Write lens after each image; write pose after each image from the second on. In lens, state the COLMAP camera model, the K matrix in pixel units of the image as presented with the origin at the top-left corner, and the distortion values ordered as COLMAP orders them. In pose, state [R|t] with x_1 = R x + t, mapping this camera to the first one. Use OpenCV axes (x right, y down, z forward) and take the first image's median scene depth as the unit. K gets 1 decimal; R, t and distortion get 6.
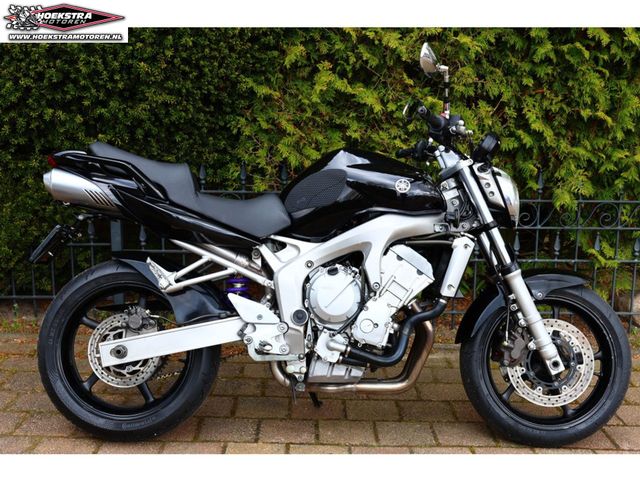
lens RADIAL K [[786.3, 0, 318.8], [0, 786.3, 240.8], [0, 0, 1]] dist [0.000377, 0.000000]
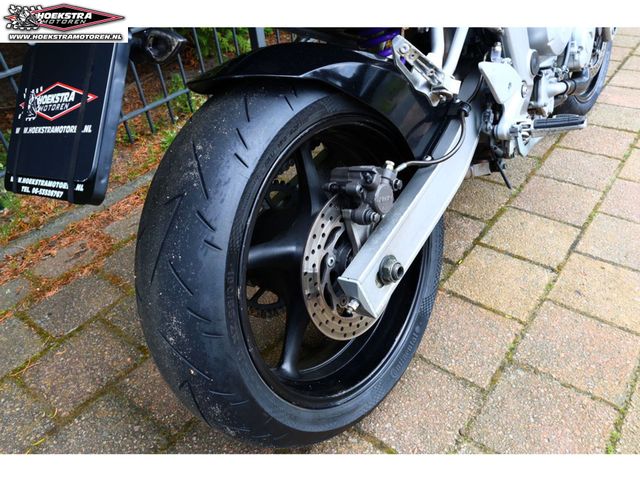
lens RADIAL K [[496.4, 0, 320.8], [0, 496.4, 242.2], [0, 0, 1]] dist [0.011054, 0.002235]
pose [[0.619146, -0.536518, 0.573417, -0.422858], [0.234843, 0.823299, 0.516748, -0.030852], [-0.749337, -0.185279, 0.635740, 0.823501]]
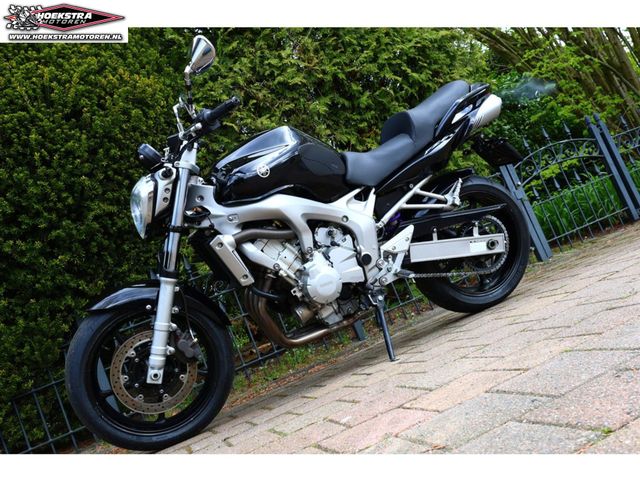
lens RADIAL K [[576.7, 0, 319.3], [0, 576.7, 244.6], [0, 0, 1]] dist [0.005596, 0.011943]
pose [[0.882381, -0.333817, 0.331617, -0.289144], [0.428049, 0.862130, -0.271121, 0.306654], [-0.195392, 0.381180, 0.903617, 0.230697]]
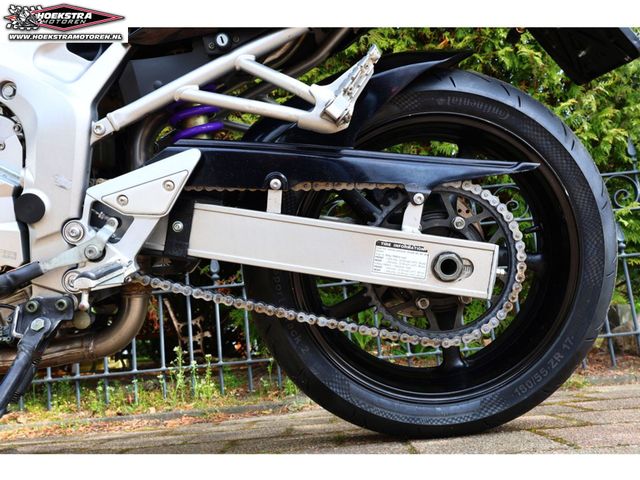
lens RADIAL K [[608.0, 0, 323.4], [0, 608.0, 236.3], [0, 0, 1]] dist [-0.000637, 0.000000]
pose [[0.994443, -0.105140, 0.005425, 0.196585], [0.099873, 0.925821, -0.364528, 0.271193], [0.033303, 0.363044, 0.931177, 0.701483]]
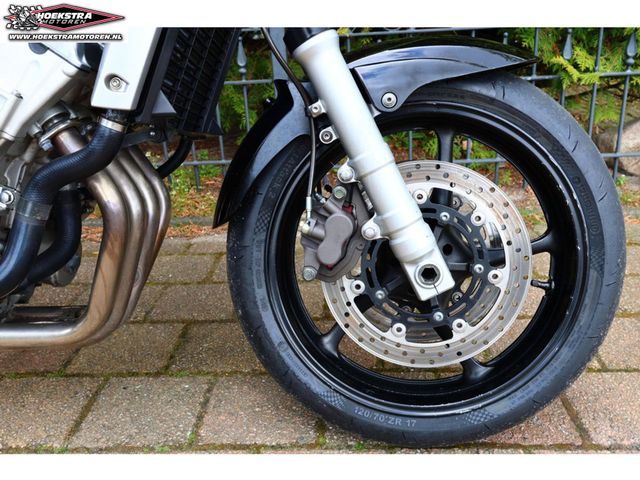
lens RADIAL K [[604.0, 0, 317.7], [0, 604.0, 239.4], [0, 0, 1]] dist [0.002976, 0.000000]
pose [[0.996649, -0.038194, -0.072327, 0.266154], [0.051212, 0.980888, 0.187714, 0.079374], [0.063776, -0.190789, 0.979557, 0.697688]]
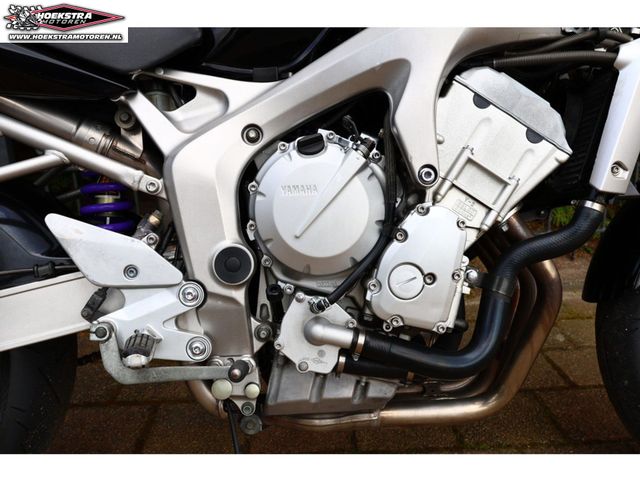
lens RADIAL K [[608.0, 0, 319.3], [0, 608.0, 234.2], [0, 0, 1]] dist [-0.000637, 0.000000]
pose [[0.998650, -0.051743, 0.004602, 0.017928], [0.051200, 0.995391, 0.081093, 0.057117], [-0.008777, -0.080748, 0.996696, 0.677697]]
